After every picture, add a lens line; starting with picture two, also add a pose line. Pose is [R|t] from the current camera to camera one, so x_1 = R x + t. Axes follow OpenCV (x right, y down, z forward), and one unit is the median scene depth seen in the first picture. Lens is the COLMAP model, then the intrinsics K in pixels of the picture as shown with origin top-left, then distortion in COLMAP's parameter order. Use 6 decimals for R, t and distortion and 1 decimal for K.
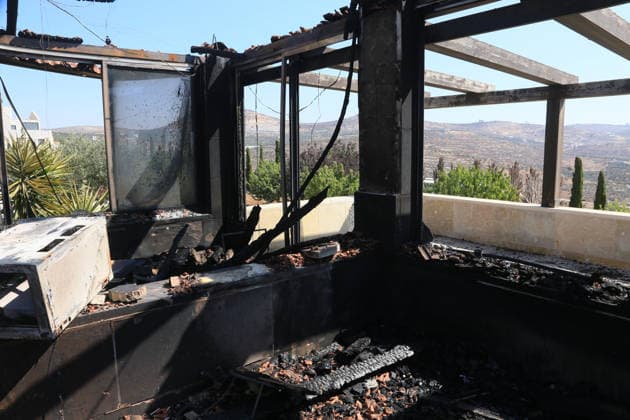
lens RADIAL K [[439.5, 0, 319.8], [0, 439.5, 210.4], [0, 0, 1]] dist [-0.127932, 0.080787]
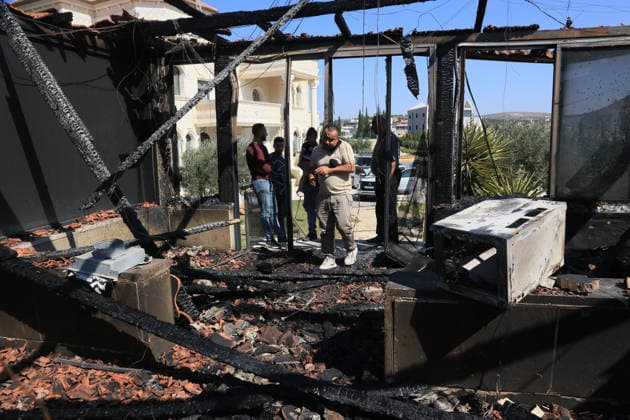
lens RADIAL K [[439.5, 0, 319.8], [0, 439.5, 210.4], [0, 0, 1]] dist [-0.127932, 0.080787]
pose [[0.613522, 0.124010, -0.779880, -0.042662], [-0.098754, 0.991888, 0.080033, 0.005425], [0.783478, 0.027914, 0.620792, -0.028717]]
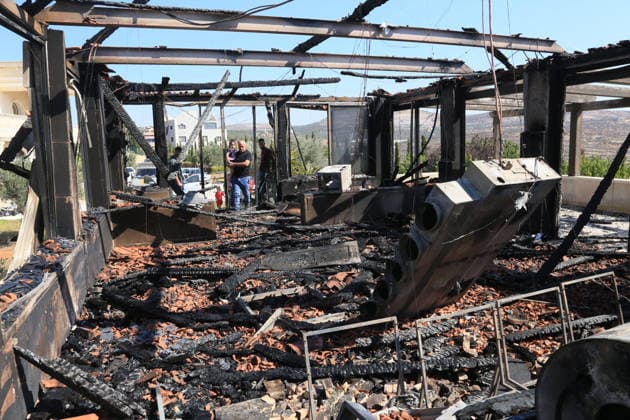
lens RADIAL K [[439.5, 0, 319.8], [0, 439.5, 210.4], [0, 0, 1]] dist [-0.127932, 0.080787]
pose [[0.944321, 0.029762, -0.327678, 0.204904], [-0.025251, 0.999519, 0.018014, 0.161715], [0.328056, -0.008736, 0.944618, -1.182383]]
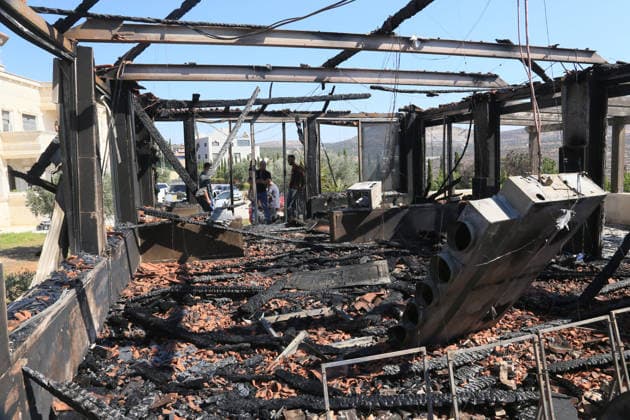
lens RADIAL K [[441.0, 0, 323.3], [0, 441.0, 206.3], [0, 0, 1]] dist [-0.118991, 0.075271]
pose [[0.921188, 0.018176, -0.388692, 0.203155], [-0.031599, 0.999104, -0.028169, 0.160384], [0.387832, 0.038232, 0.920937, -1.150465]]
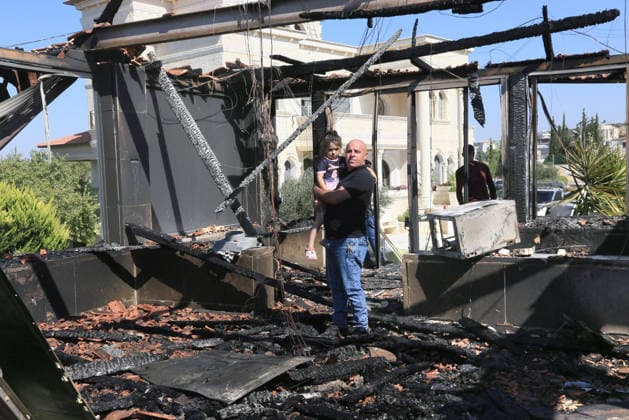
lens RADIAL K [[690.4, 0, 314.5], [0, 690.4, 210.0], [0, 0, 1]] dist [0.047726, 0.010437]
pose [[0.396478, 0.046745, -0.916854, 0.777186], [-0.101845, 0.994778, 0.006677, 0.055018], [0.912378, 0.090729, 0.399168, -0.341886]]
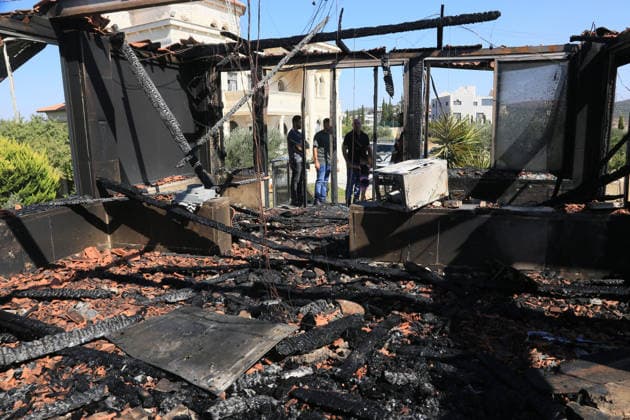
lens RADIAL K [[439.5, 0, 319.8], [0, 439.5, 210.4], [0, 0, 1]] dist [-0.127932, 0.080787]
pose [[0.568141, 0.151658, -0.808836, 0.369641], [-0.104565, 0.988209, 0.111843, 0.039525], [0.816261, 0.021034, 0.577301, -0.260460]]
